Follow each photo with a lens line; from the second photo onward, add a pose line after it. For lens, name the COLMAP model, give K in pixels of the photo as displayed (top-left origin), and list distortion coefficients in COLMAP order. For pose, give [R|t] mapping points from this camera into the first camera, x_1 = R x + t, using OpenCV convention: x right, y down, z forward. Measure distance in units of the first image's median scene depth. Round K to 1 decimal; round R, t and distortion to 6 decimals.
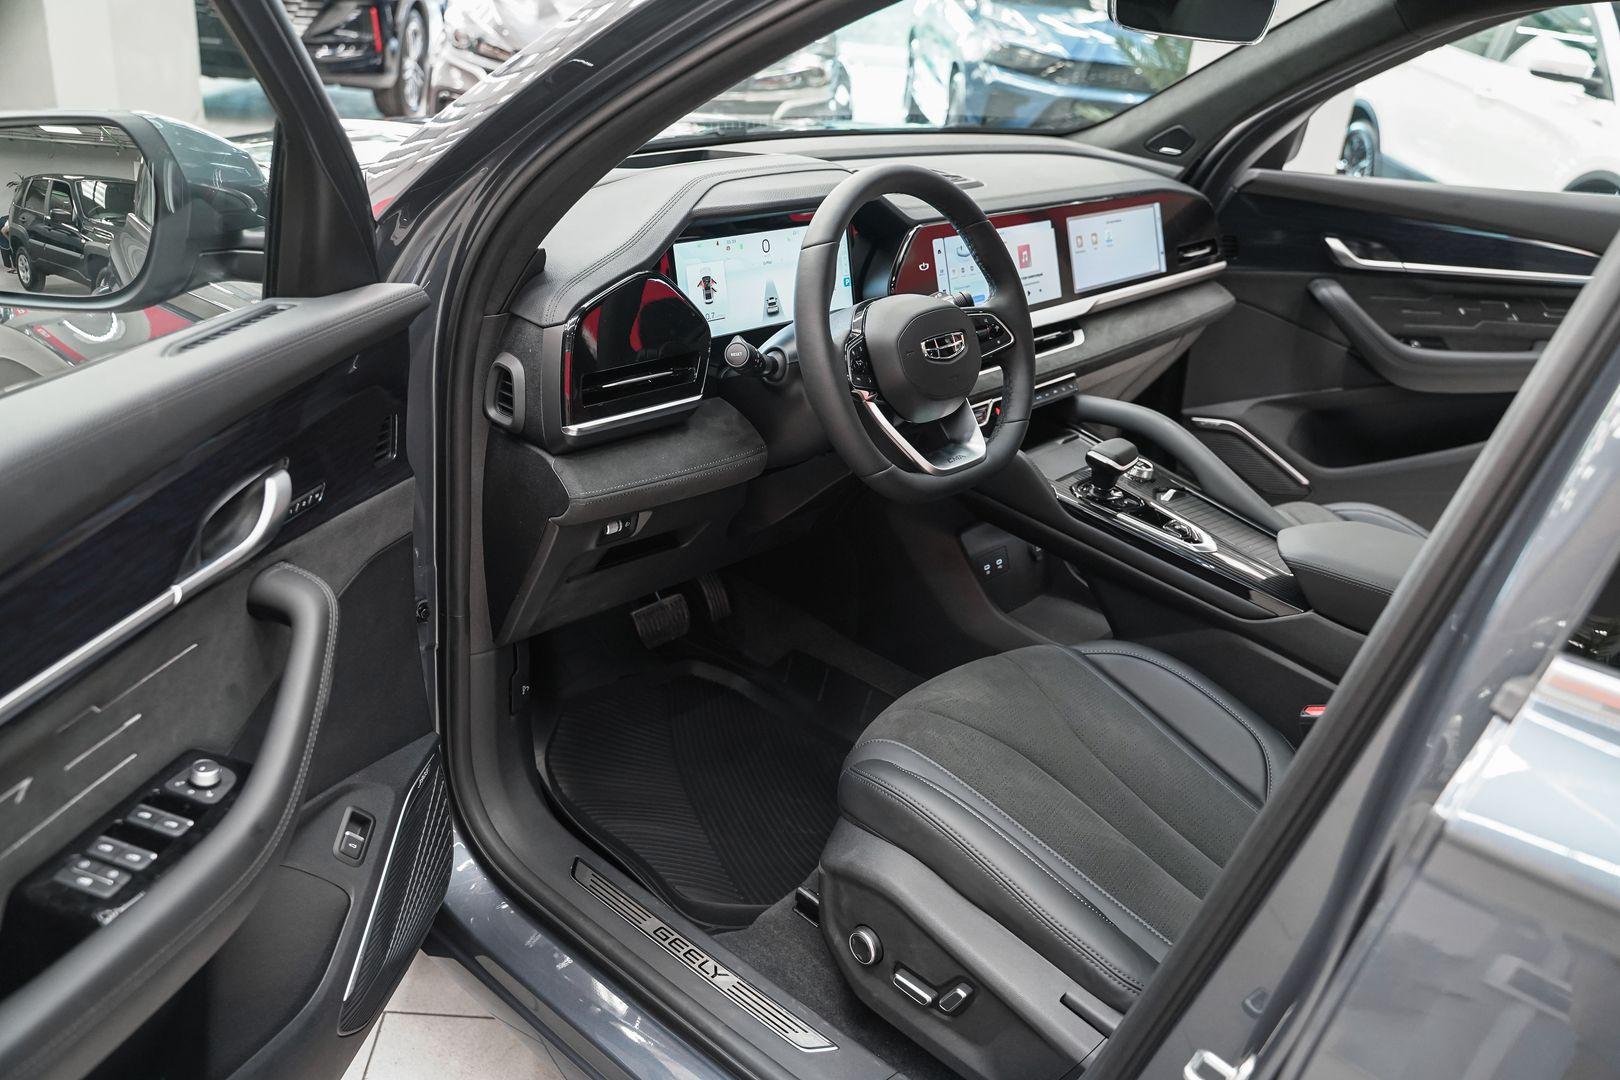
lens RADIAL K [[1303.4, 0, 800.0], [0, 1303.4, 541.2], [0, 0, 1]] dist [-0.109823, 0.085948]
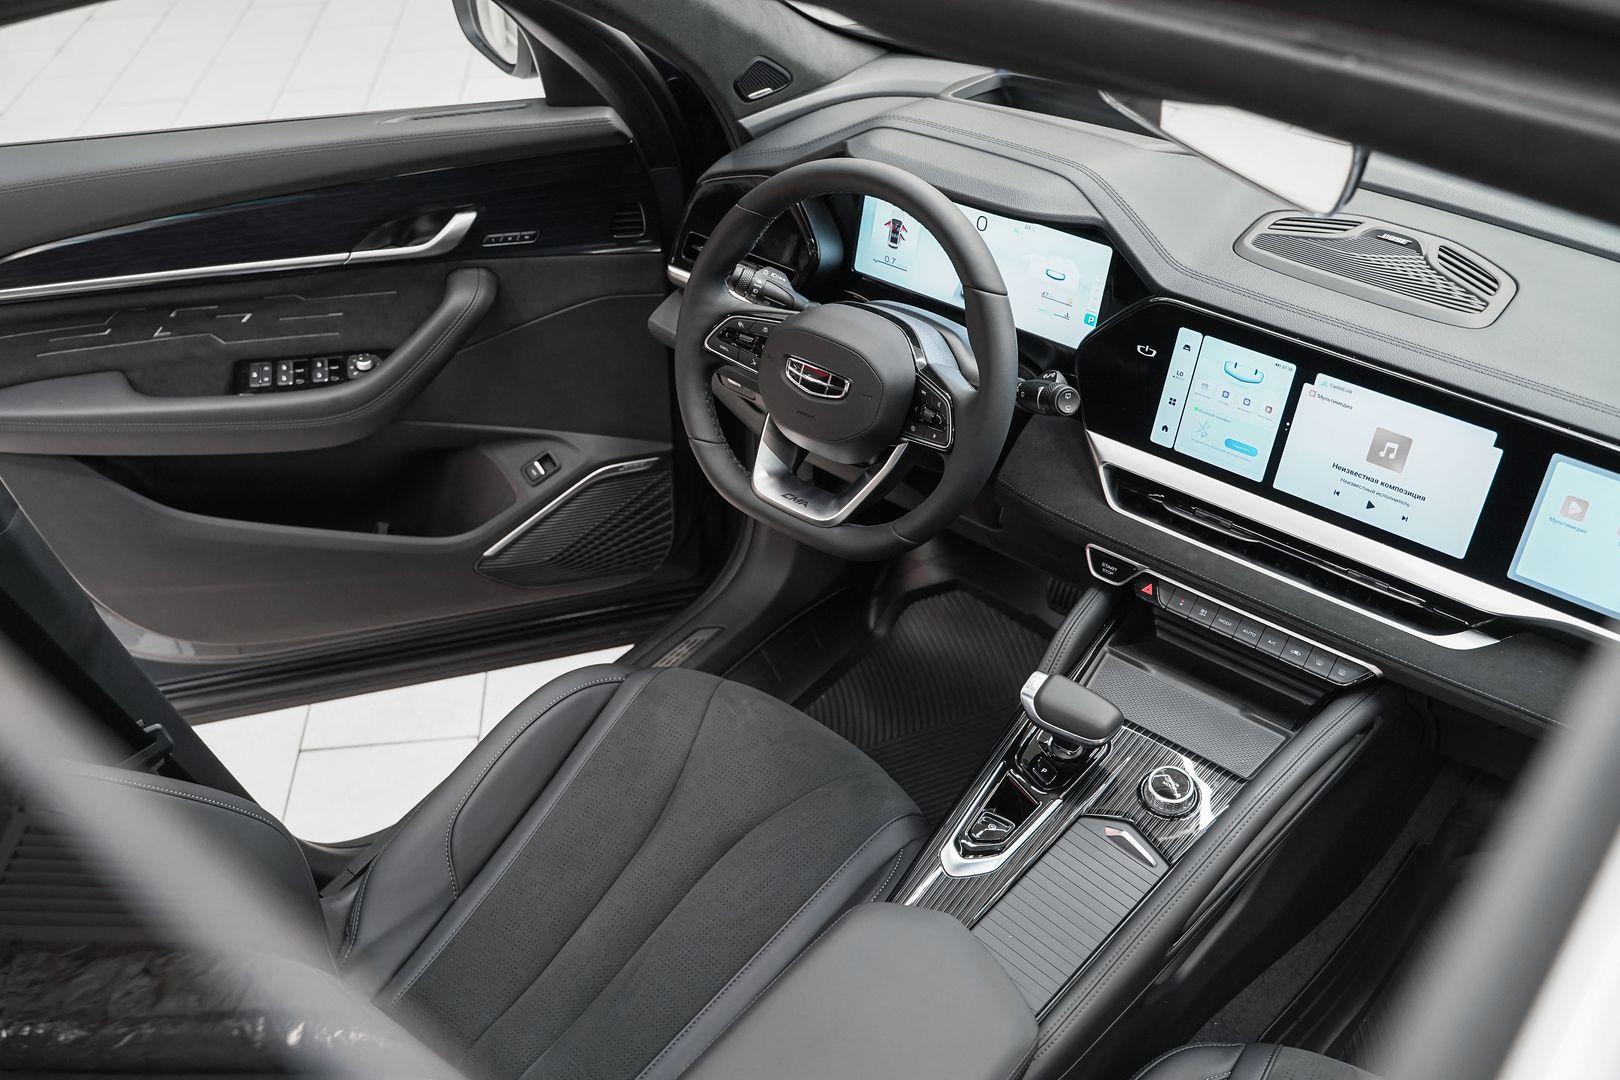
lens RADIAL K [[1493.7, 0, 806.9], [0, 1493.7, 528.6], [0, 0, 1]] dist [-0.067494, 0.000000]
pose [[0.047868, 0.540162, -0.840199, 0.743519], [-0.391833, 0.783894, 0.481640, -0.408291], [0.918790, 0.306163, 0.249177, 0.577469]]
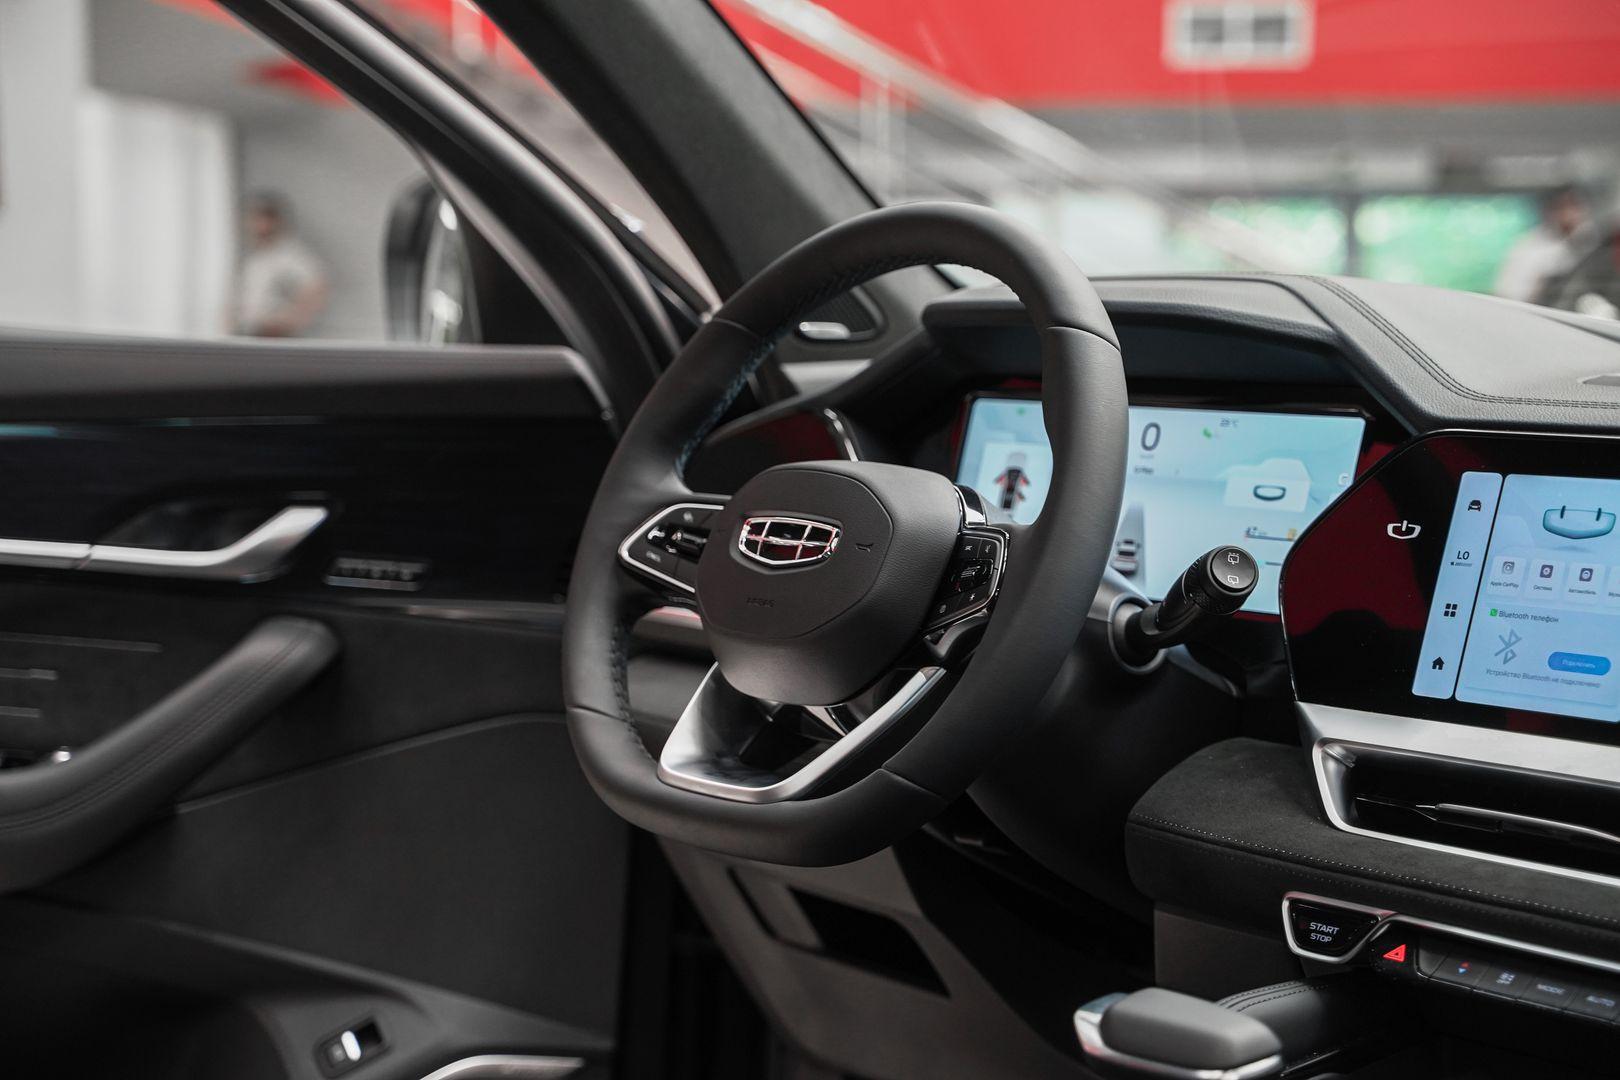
lens RADIAL K [[2875.0, 0, 803.3], [0, 2875.0, 543.1], [0, 0, 1]] dist [0.245233, 0.000000]
pose [[-0.127535, -0.014428, -0.991729, 0.862273], [-0.446879, 0.893489, 0.044470, -0.148770], [0.885457, 0.448854, -0.120399, 0.842362]]
